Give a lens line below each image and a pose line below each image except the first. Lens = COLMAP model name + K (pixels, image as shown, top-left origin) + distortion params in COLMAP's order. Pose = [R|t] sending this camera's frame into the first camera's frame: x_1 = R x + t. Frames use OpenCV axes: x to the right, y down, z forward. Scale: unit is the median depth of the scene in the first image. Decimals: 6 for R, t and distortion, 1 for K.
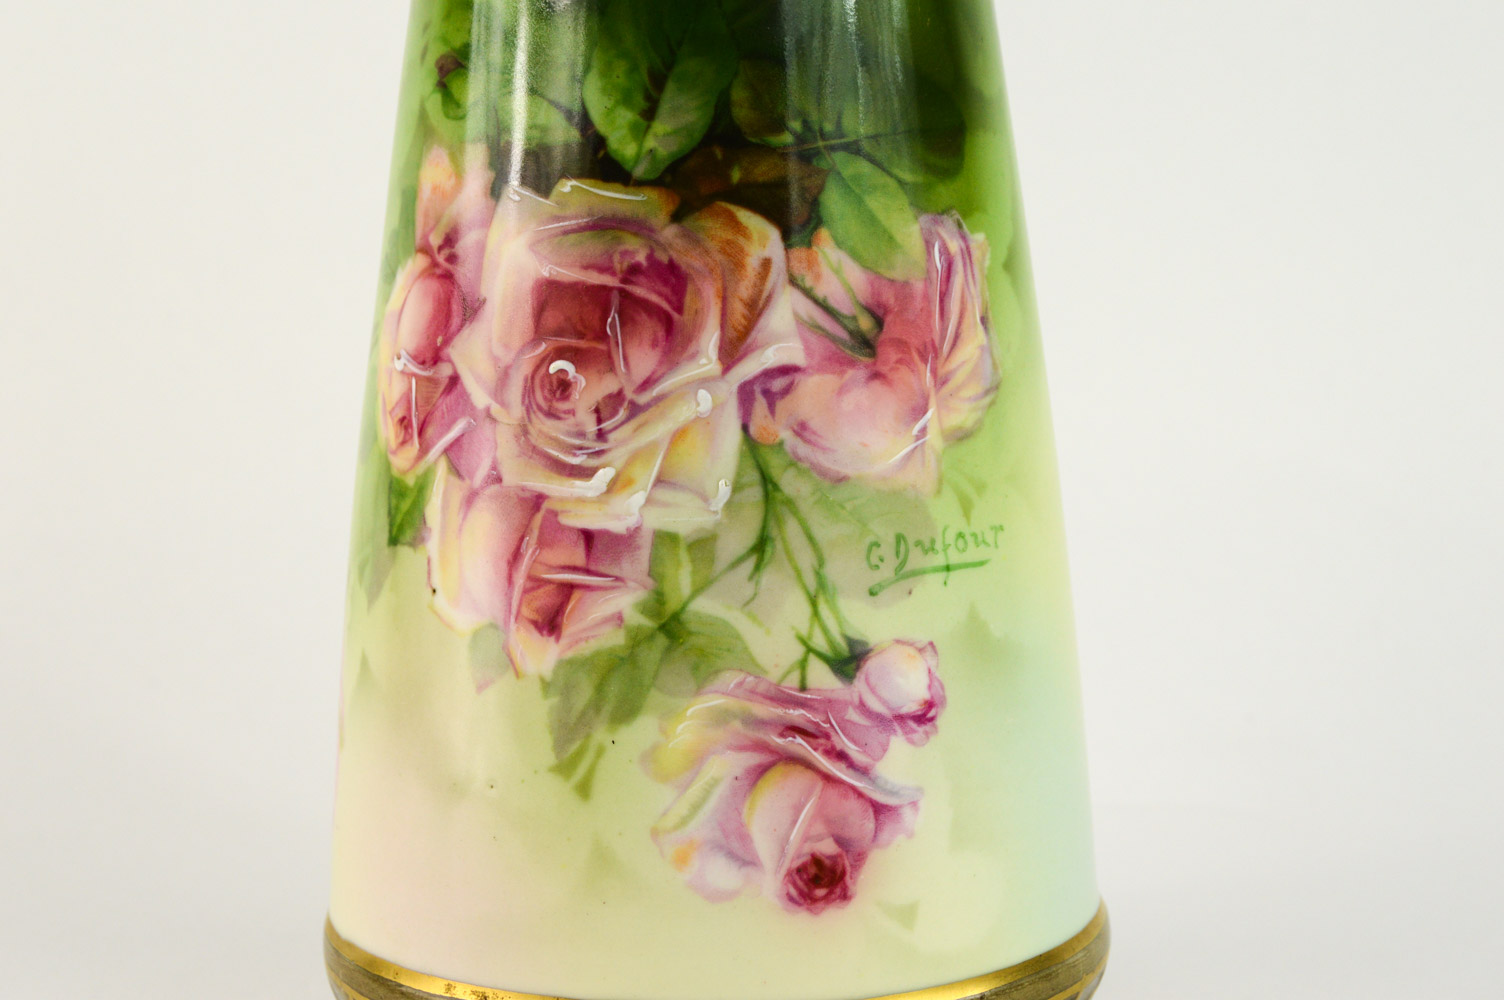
lens RADIAL K [[2693.9, 0, 755.2], [0, 2693.9, 496.3], [0, 0, 1]] dist [-0.036153, 0.000000]
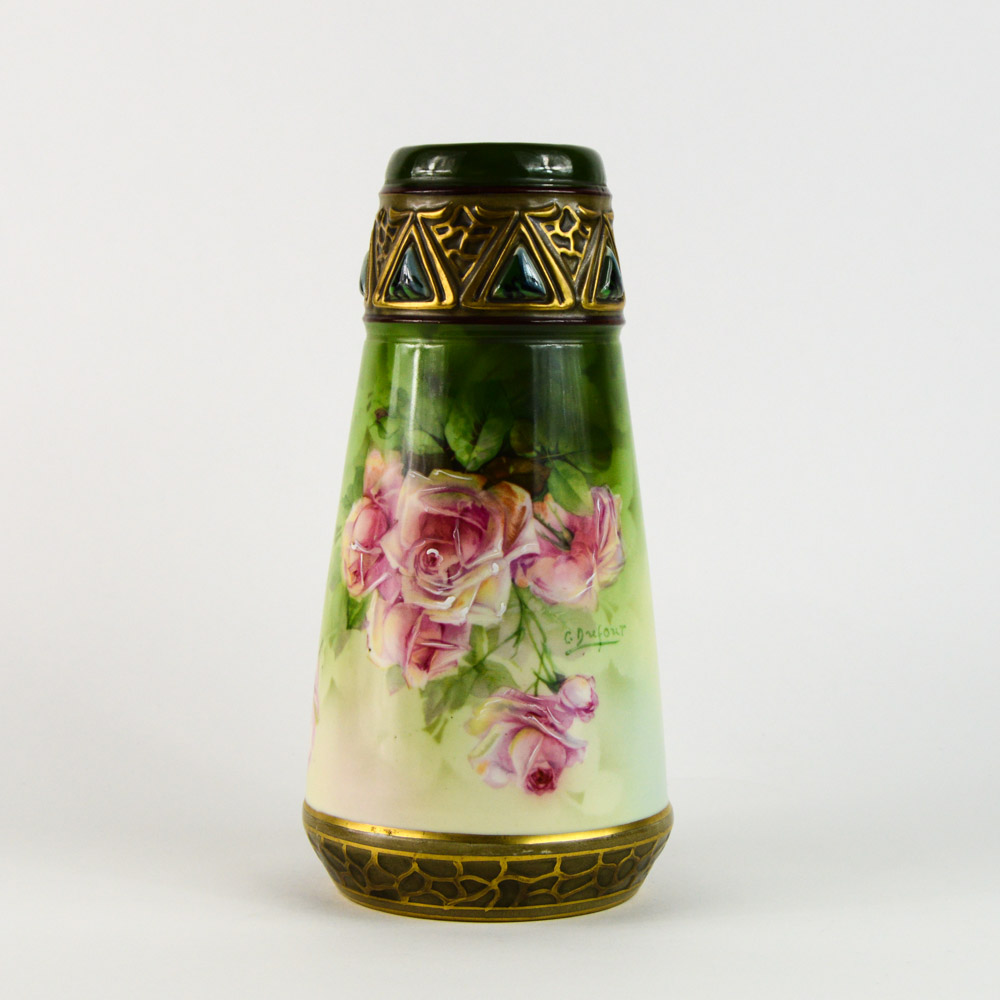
lens RADIAL K [[2376.4, 0, 568.1], [0, 2376.4, 474.3], [0, 0, 1]] dist [-0.104744, 0.000000]
pose [[0.998252, 0.022821, 0.054515, -0.068074], [-0.019843, 0.998314, -0.054551, -0.006098], [-0.055668, 0.053374, 0.997022, -1.001174]]
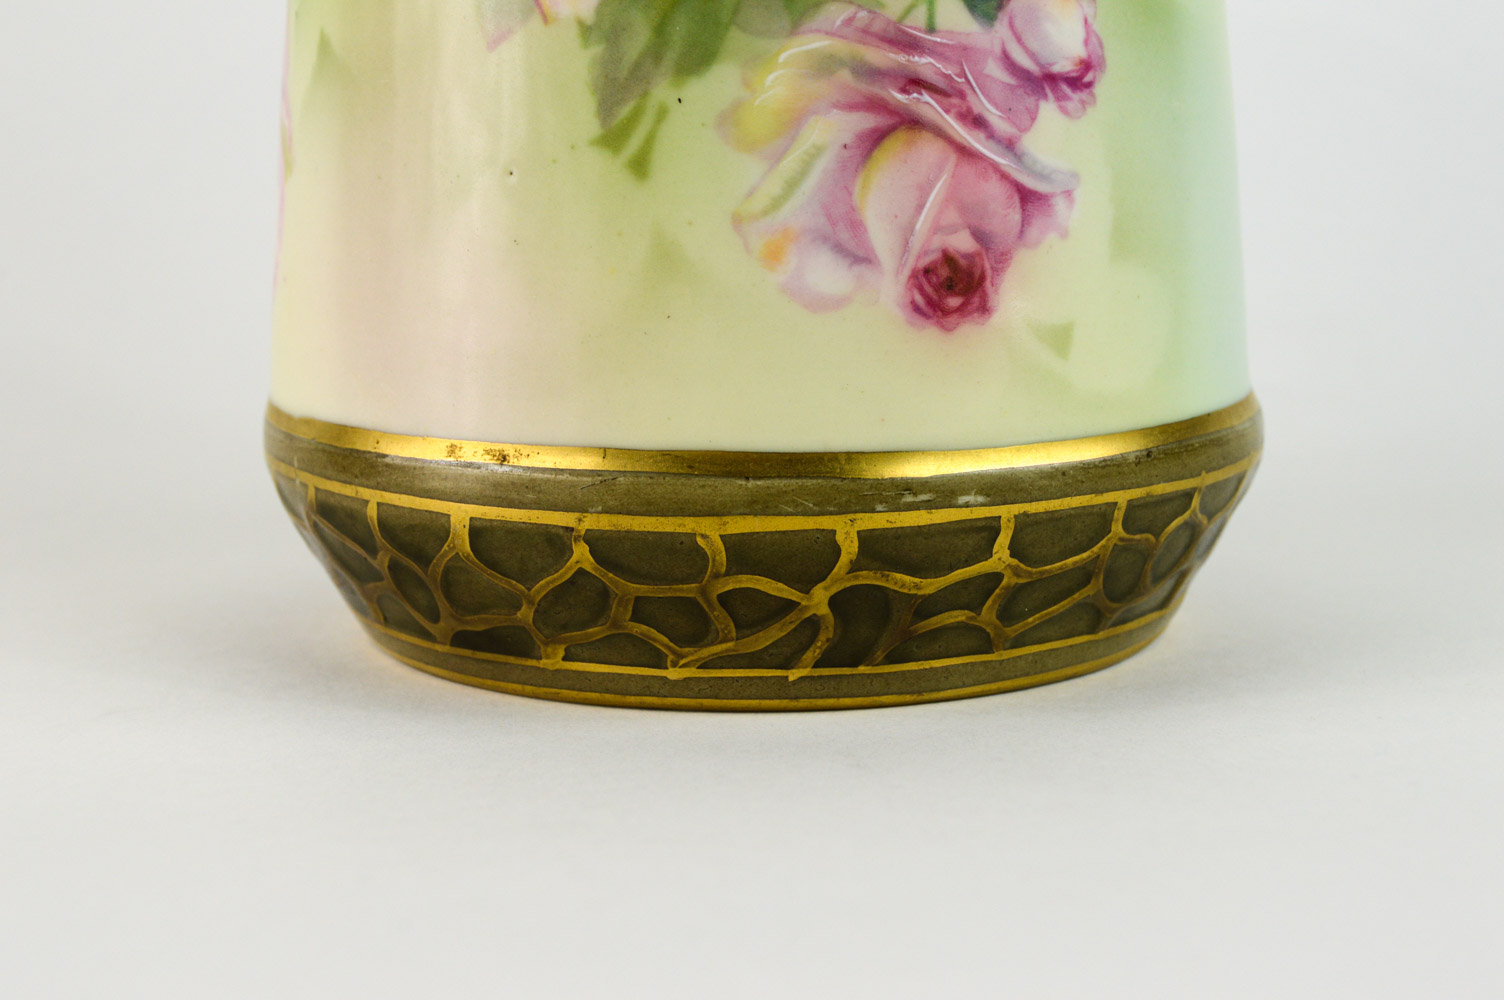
lens RADIAL K [[2693.9, 0, 752.1], [0, 2693.9, 504.7], [0, 0, 1]] dist [-0.036153, 0.000000]
pose [[0.997070, -0.010682, 0.075745, -0.089700], [0.006107, 0.998156, 0.060385, 0.156890], [-0.076250, -0.059745, 0.995297, 0.245081]]
